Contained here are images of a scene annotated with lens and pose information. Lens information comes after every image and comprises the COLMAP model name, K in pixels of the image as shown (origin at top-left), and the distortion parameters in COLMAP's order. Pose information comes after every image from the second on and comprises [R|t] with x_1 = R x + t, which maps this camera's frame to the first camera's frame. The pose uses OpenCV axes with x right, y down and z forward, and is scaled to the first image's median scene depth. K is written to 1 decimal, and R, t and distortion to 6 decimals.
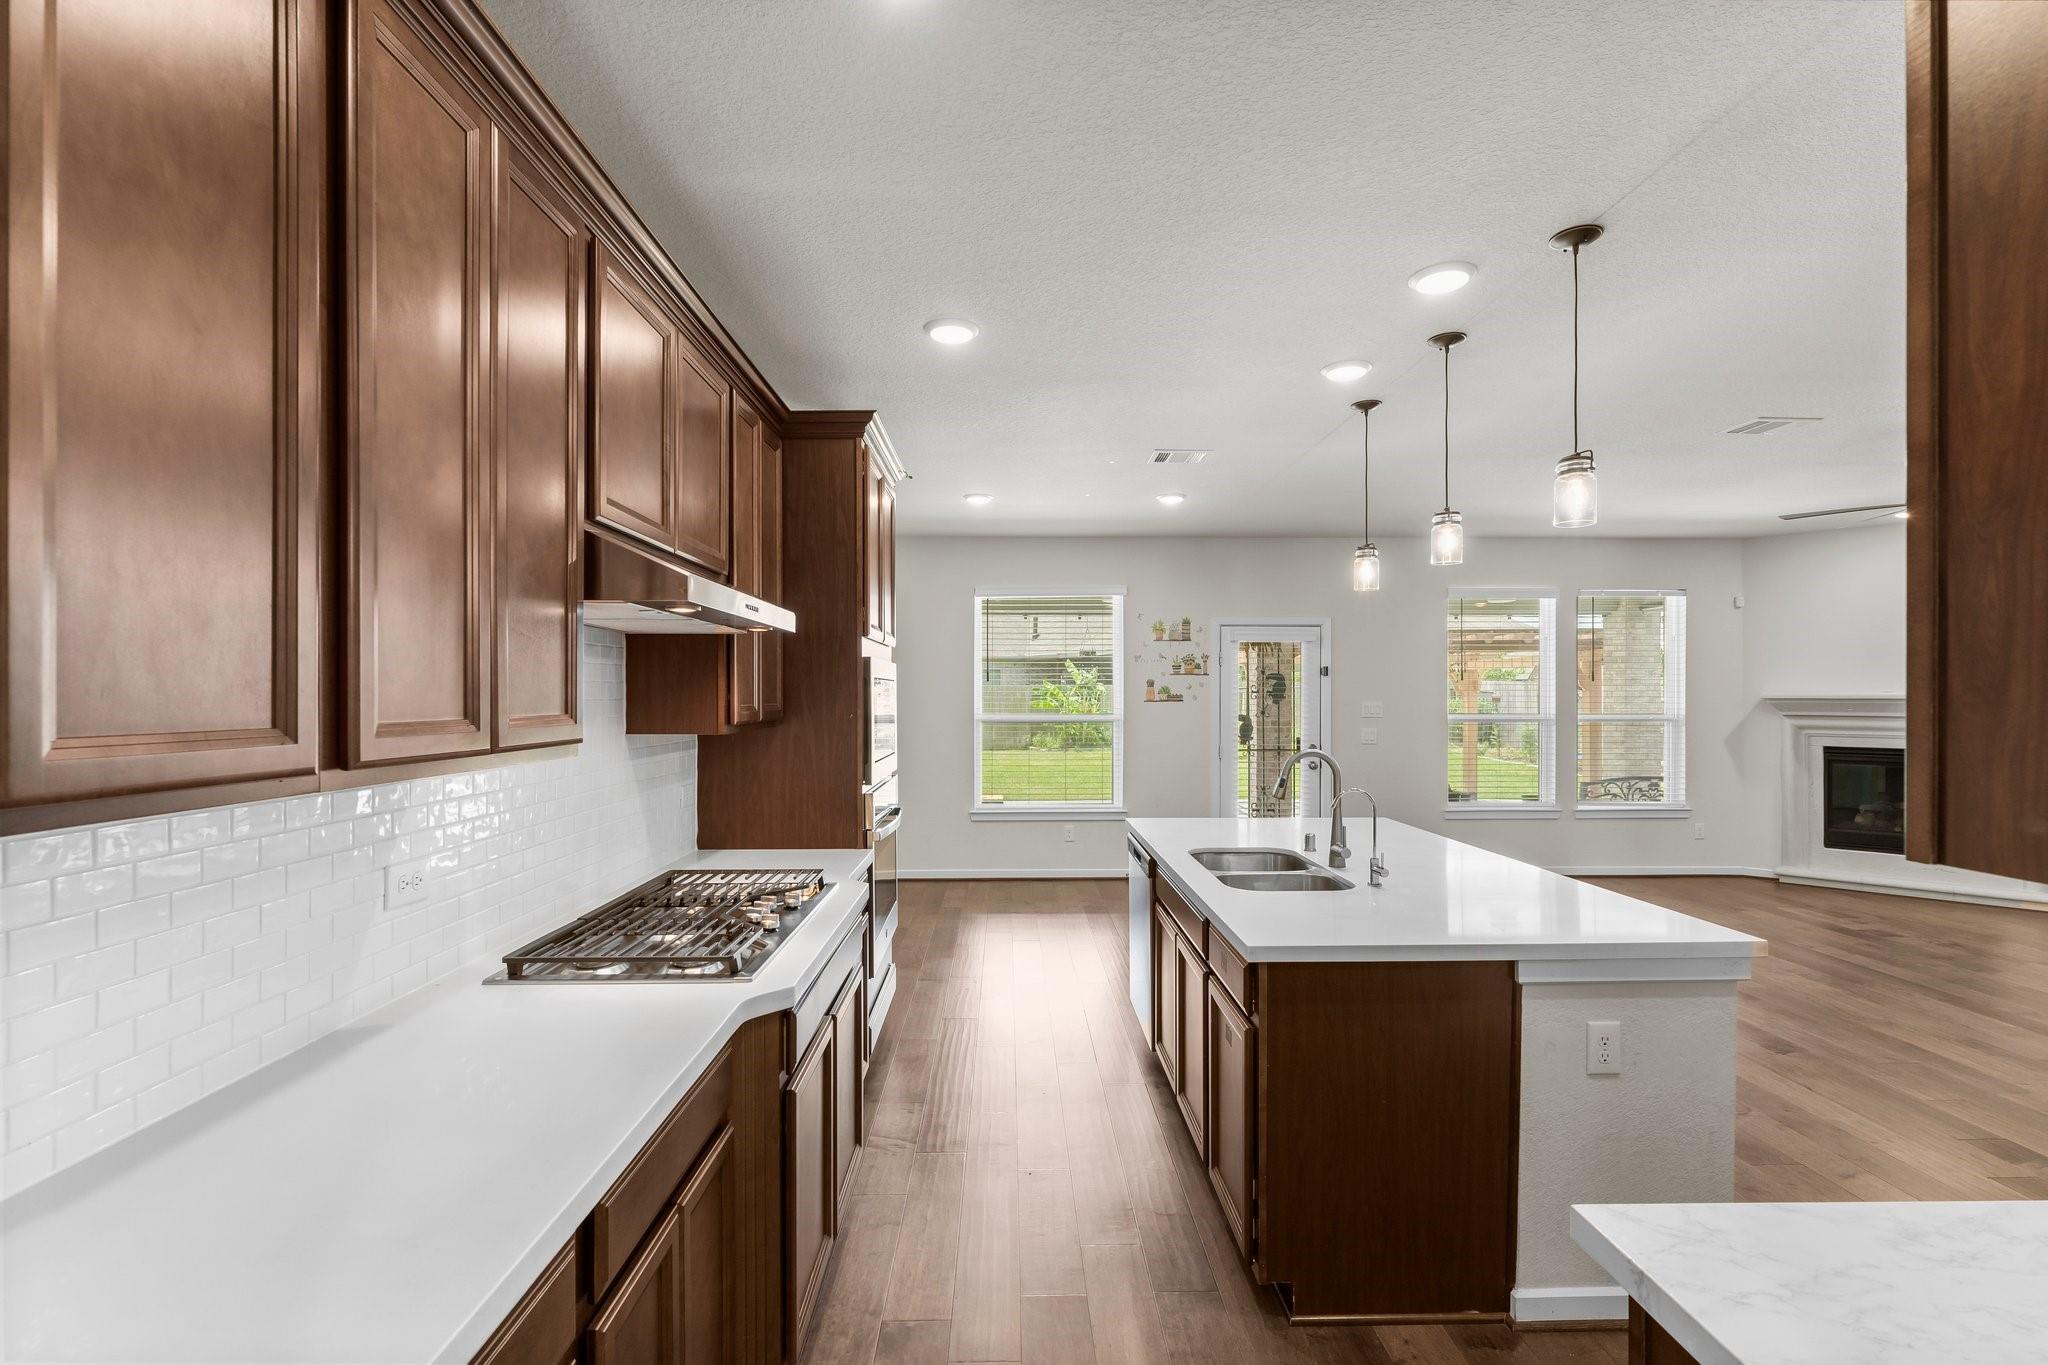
lens RADIAL K [[898.9, 0, 1030.1], [0, 898.9, 691.2], [0, 0, 1]] dist [0.011199, 0.000428]
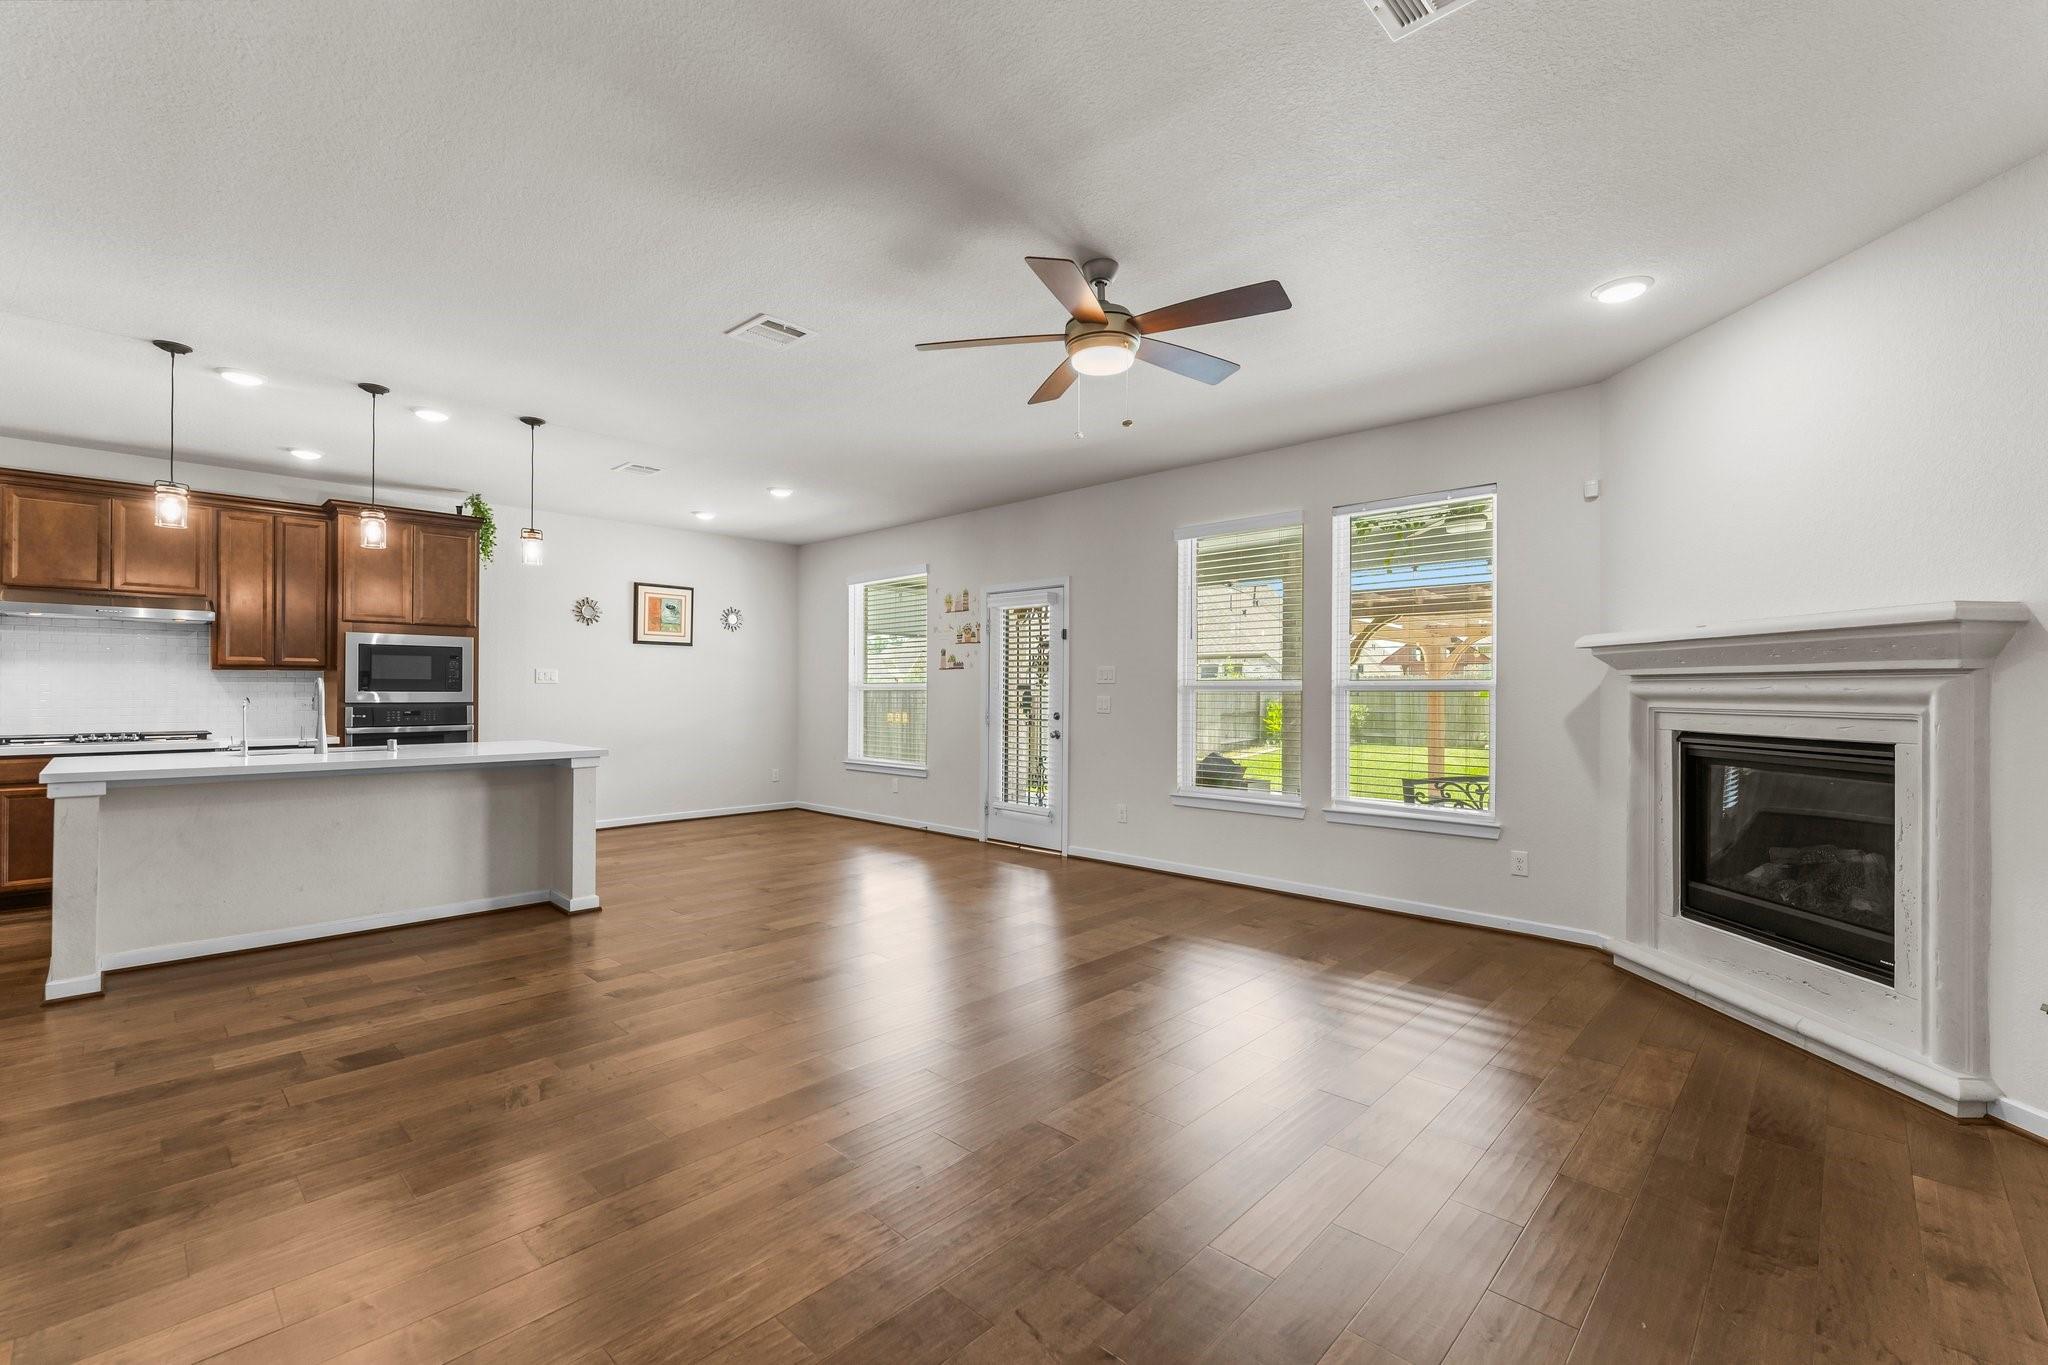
lens RADIAL K [[866.6, 0, 1018.5], [0, 866.6, 684.3], [0, 0, 1]] dist [0.002483, 0.000156]
pose [[0.705202, -0.002416, -0.709002, 0.927492], [-0.002362, 0.999981, -0.005757, 0.034585], [0.709002, 0.005734, 0.705183, 0.336349]]
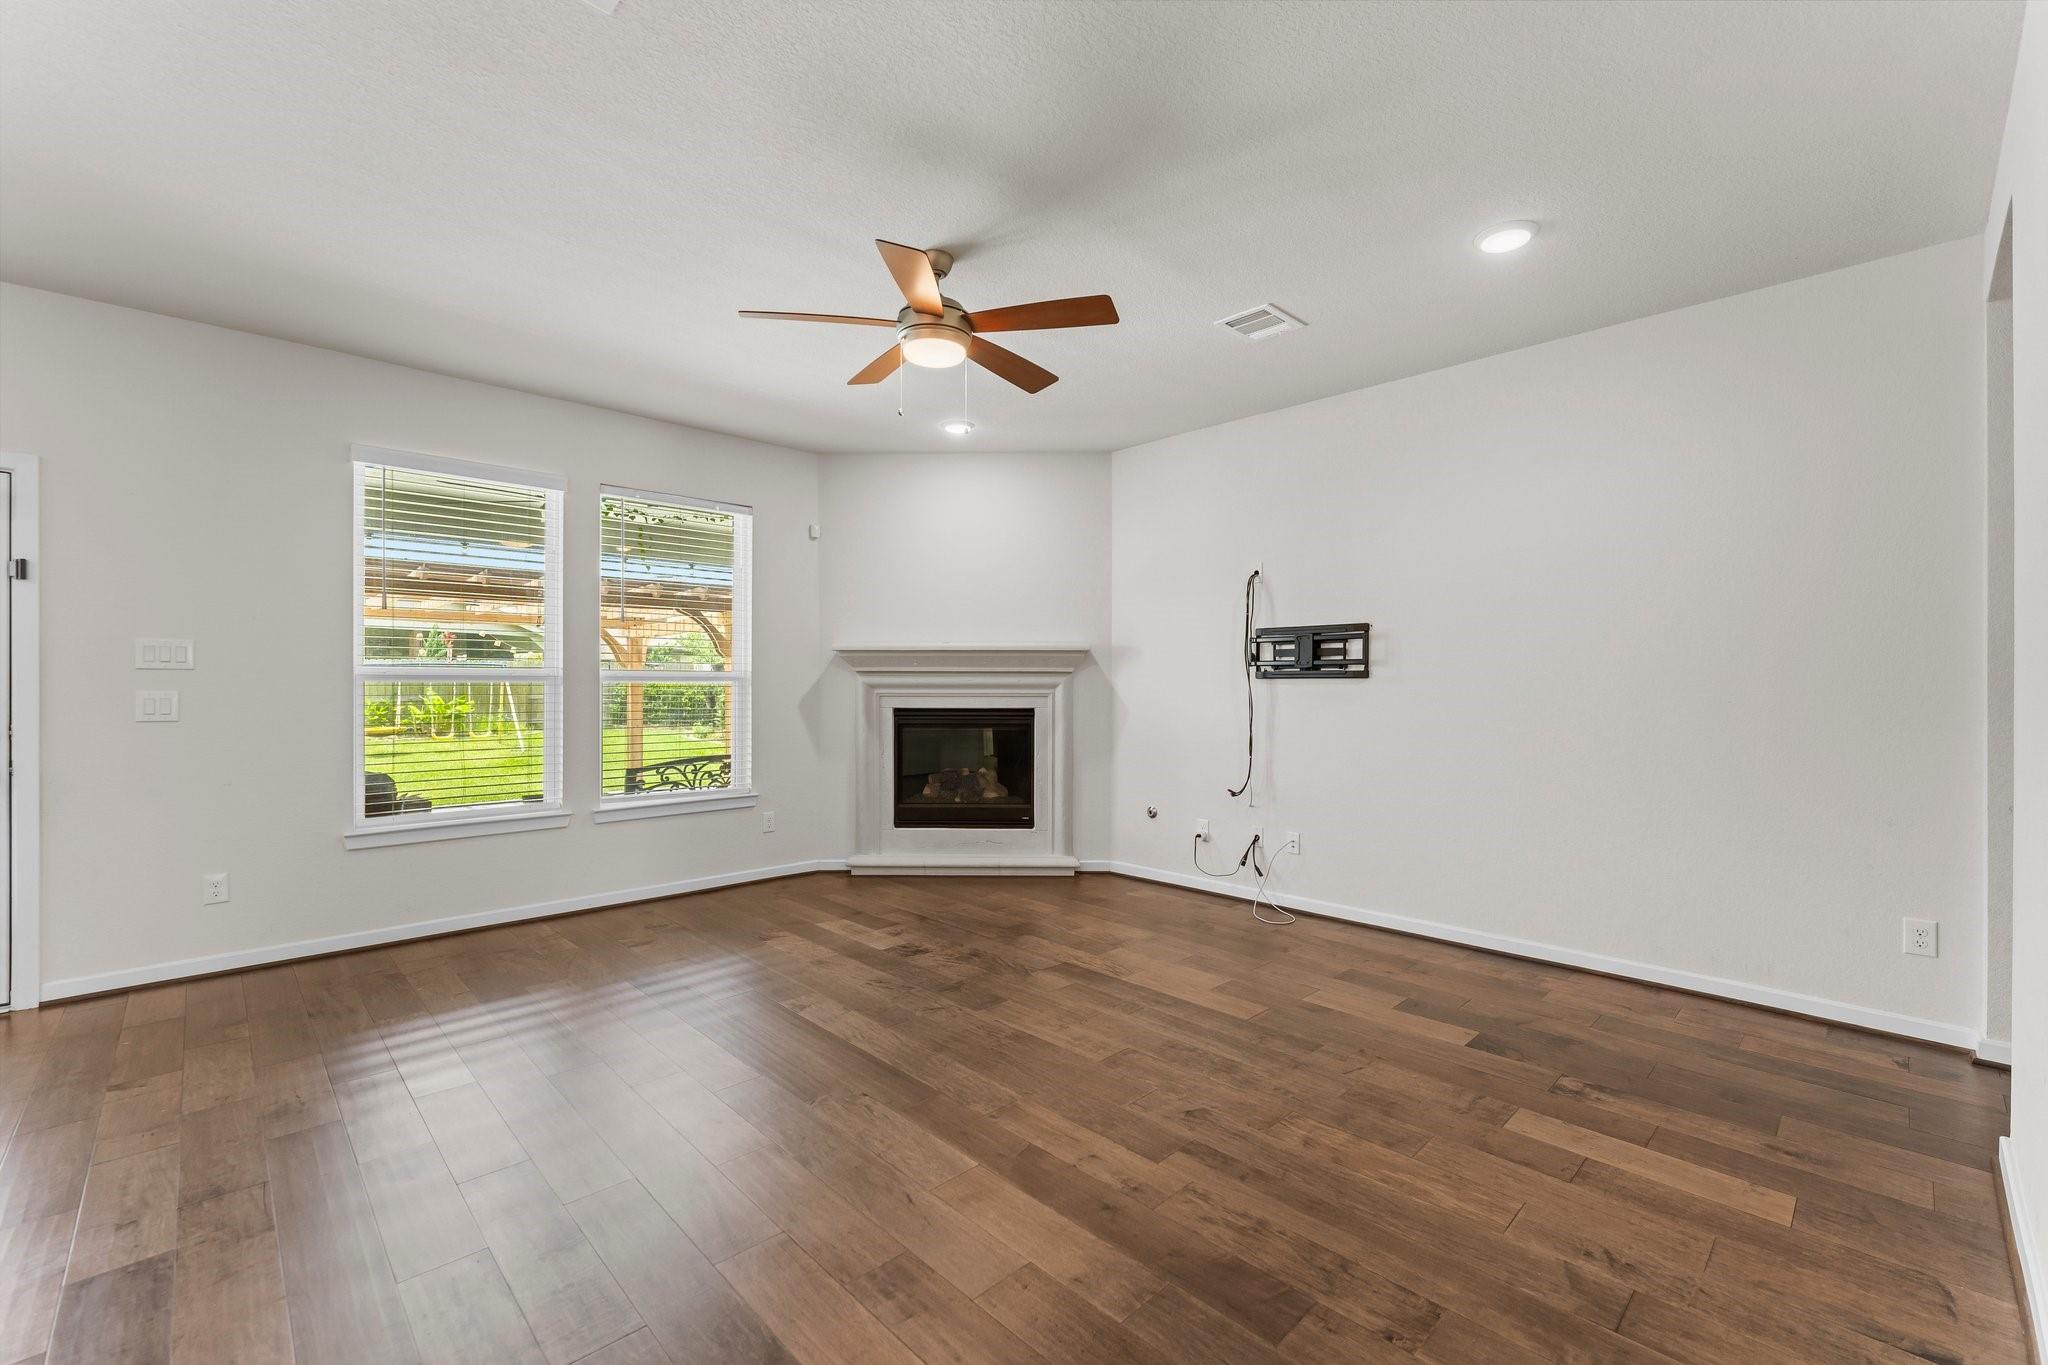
lens RADIAL K [[851.3, 0, 1024.0], [0, 851.3, 682.5], [0, 0, 1]] dist [-0.000603, -0.000071]
pose [[0.735226, 0.003233, 0.677814, 0.413973], [-0.003199, 0.999994, -0.001300, 0.036129], [-0.677814, -0.001212, 0.735232, 0.327377]]
